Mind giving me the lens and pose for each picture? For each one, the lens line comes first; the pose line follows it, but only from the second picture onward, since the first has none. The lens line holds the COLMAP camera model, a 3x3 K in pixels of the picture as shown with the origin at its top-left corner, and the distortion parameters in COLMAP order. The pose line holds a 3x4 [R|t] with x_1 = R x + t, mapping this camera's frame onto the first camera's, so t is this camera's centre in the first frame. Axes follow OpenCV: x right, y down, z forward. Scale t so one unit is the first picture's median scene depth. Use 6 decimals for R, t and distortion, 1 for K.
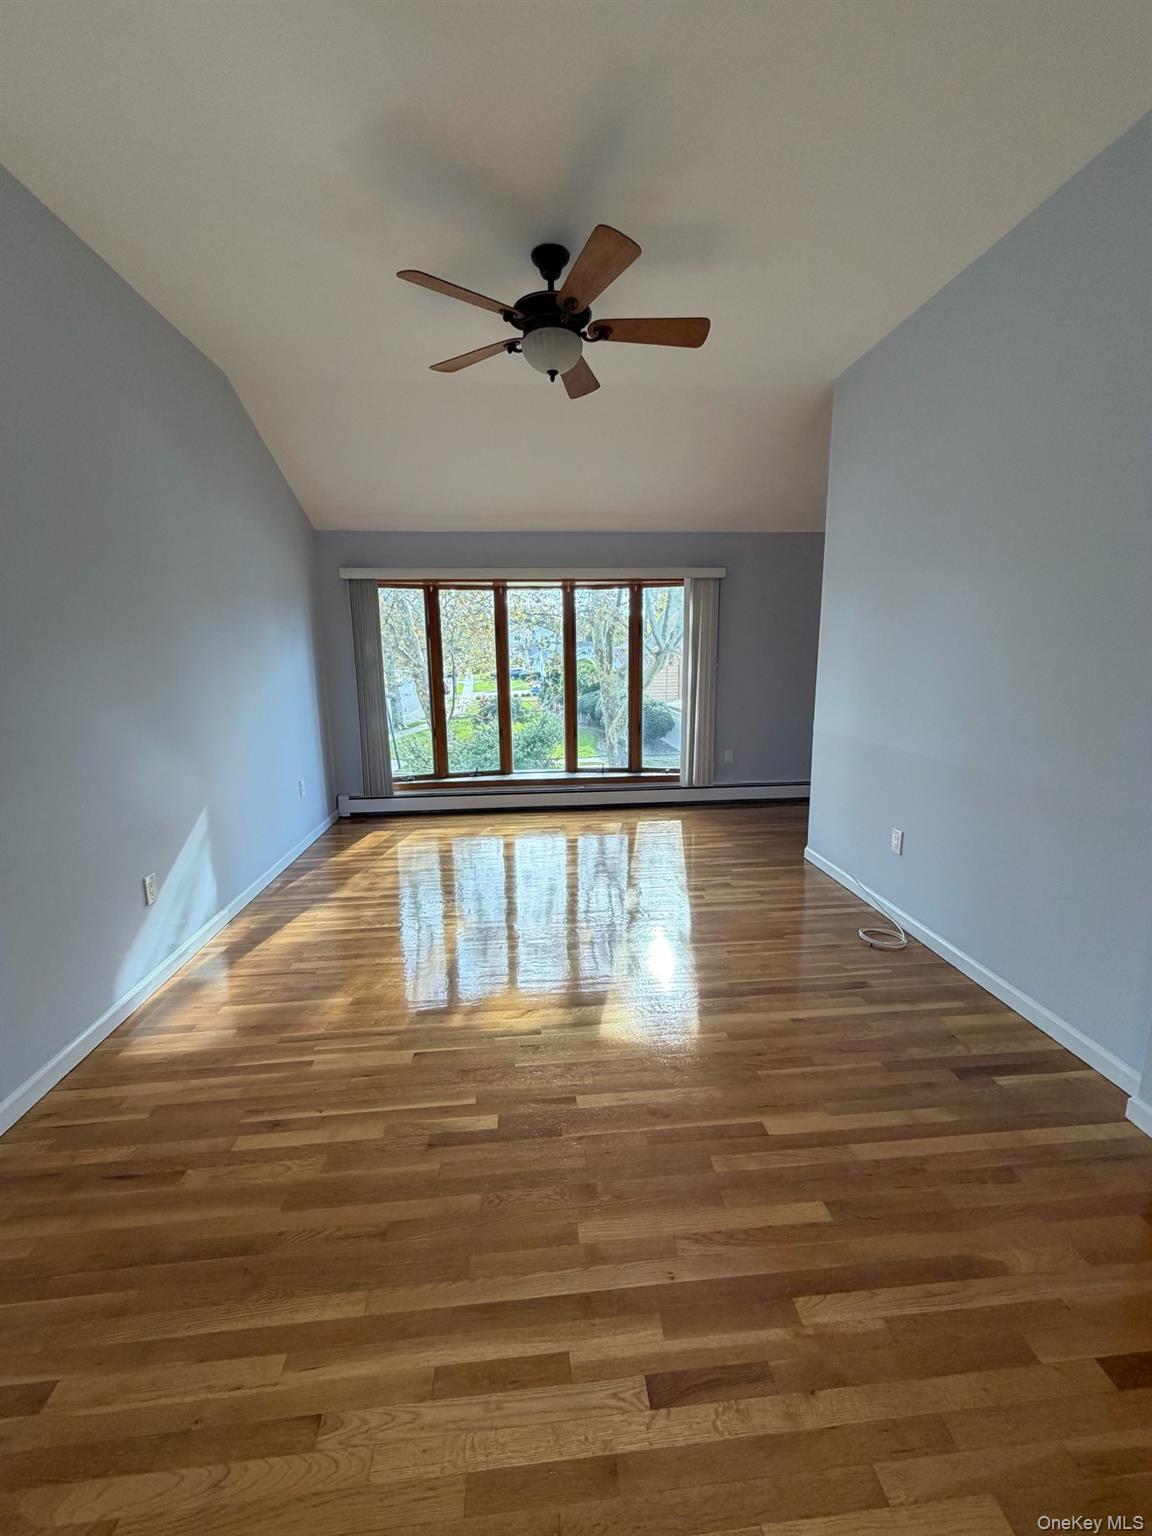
lens RADIAL K [[612.0, 0, 576.0], [0, 612.0, 768.0], [0, 0, 1]] dist [0.000724, 0.000089]
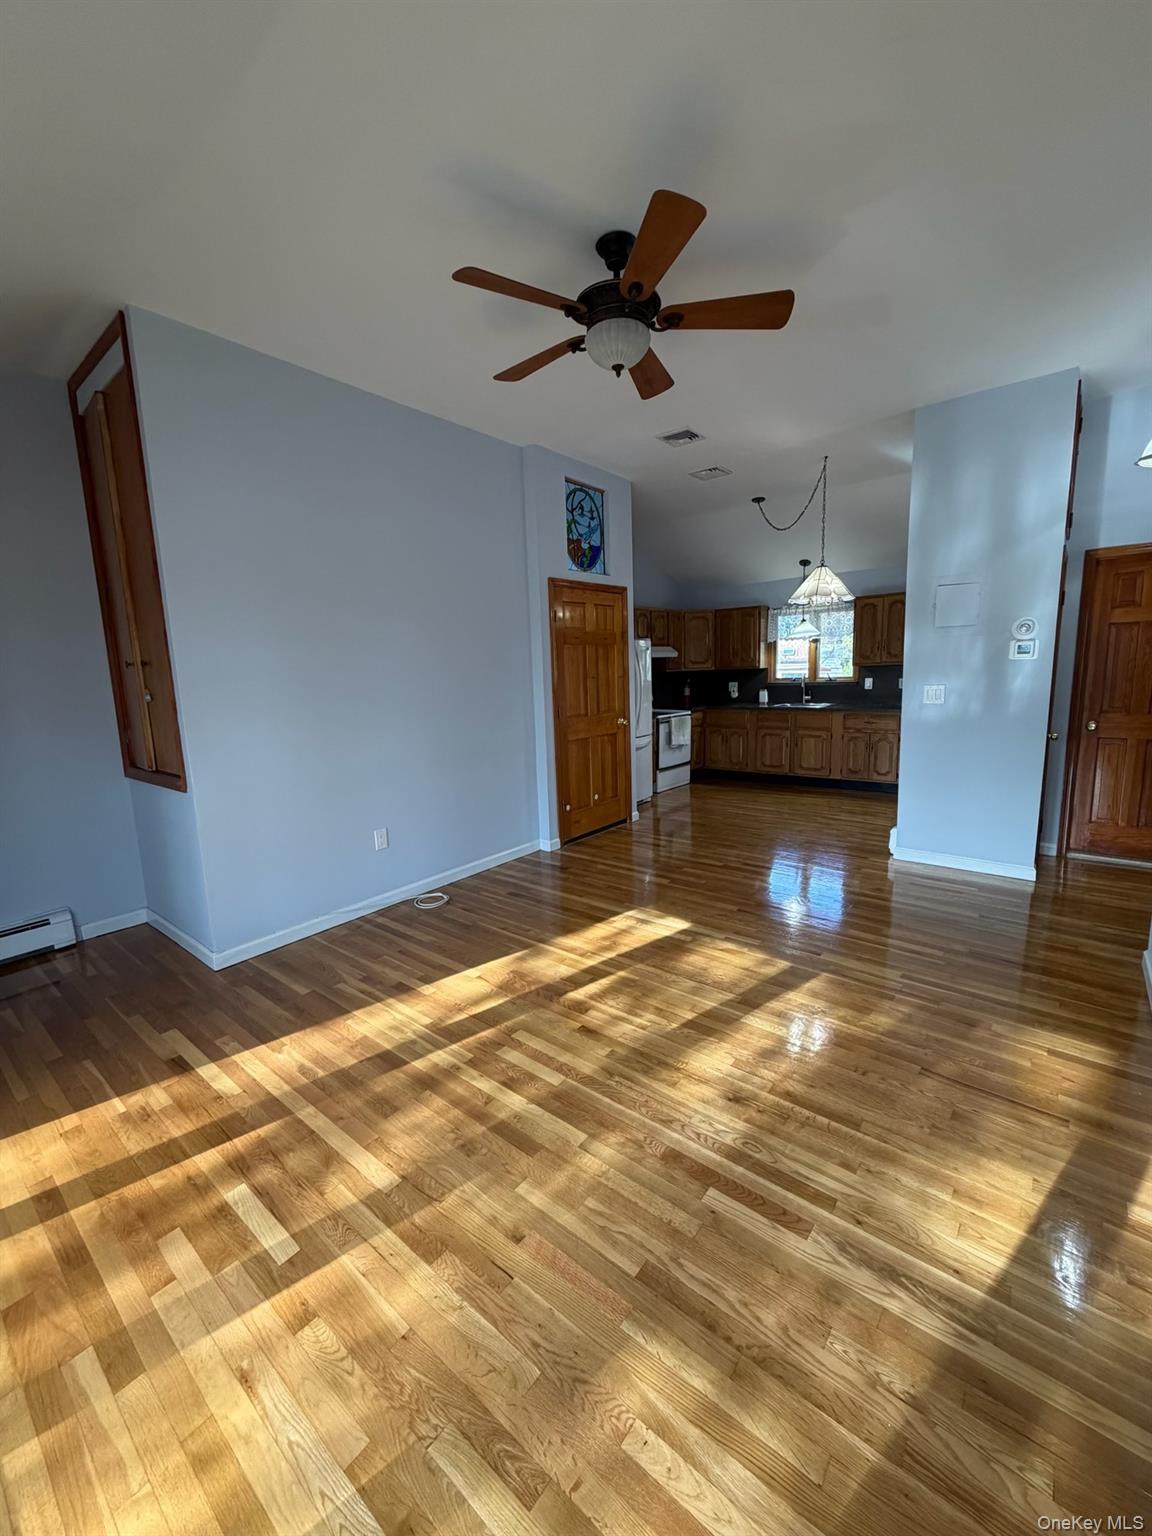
lens RADIAL K [[612.0, 0, 576.0], [0, 612.0, 768.0], [0, 0, 1]] dist [0.000724, 0.000089]
pose [[-0.713591, -0.076501, 0.696373, -0.547632], [0.183807, 0.938752, 0.291480, -0.280974], [-0.676020, 0.335996, -0.655823, 1.474943]]
